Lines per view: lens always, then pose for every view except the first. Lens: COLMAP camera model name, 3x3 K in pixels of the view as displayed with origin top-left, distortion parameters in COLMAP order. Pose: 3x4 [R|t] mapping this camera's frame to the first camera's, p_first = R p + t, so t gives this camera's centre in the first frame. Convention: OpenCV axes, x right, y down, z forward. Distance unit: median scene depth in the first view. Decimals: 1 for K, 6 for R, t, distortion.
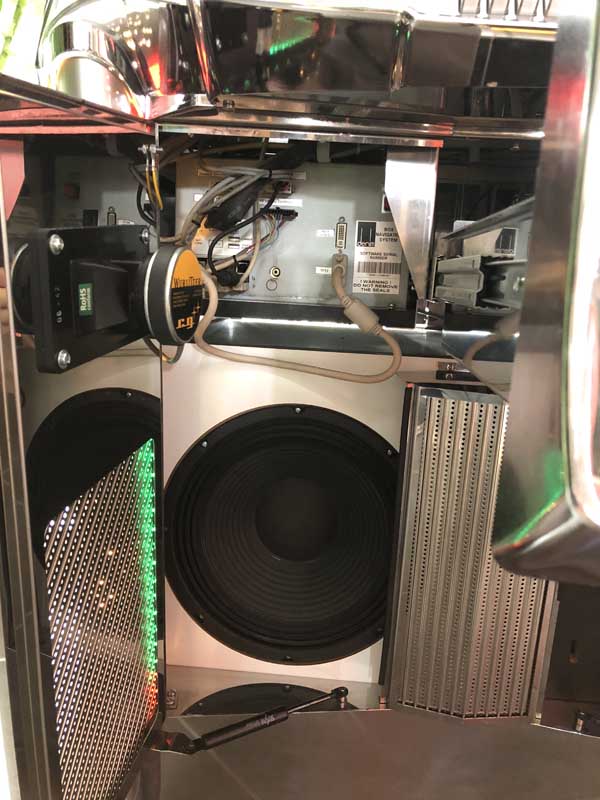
lens RADIAL K [[641.9, 0, 300.0], [0, 641.9, 400.0], [0, 0, 1]] dist [0.030035, -0.008525]
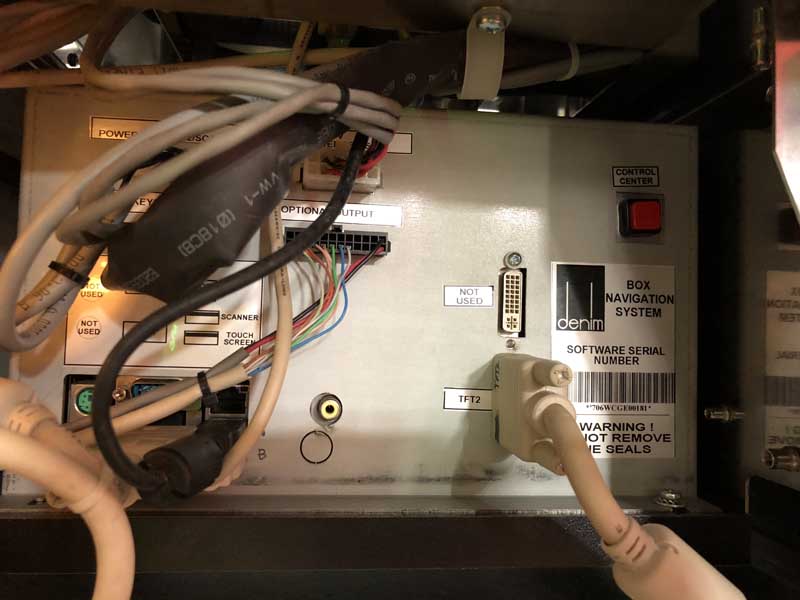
lens RADIAL K [[641.9, 0, 398.9], [0, 641.9, 272.7], [0, 0, 1]] dist [0.030035, -0.008525]
pose [[0.980431, -0.008971, 0.196657, -0.069684], [0.062481, 0.961491, -0.267640, -0.180668], [-0.186683, 0.274690, 0.943236, 0.672602]]
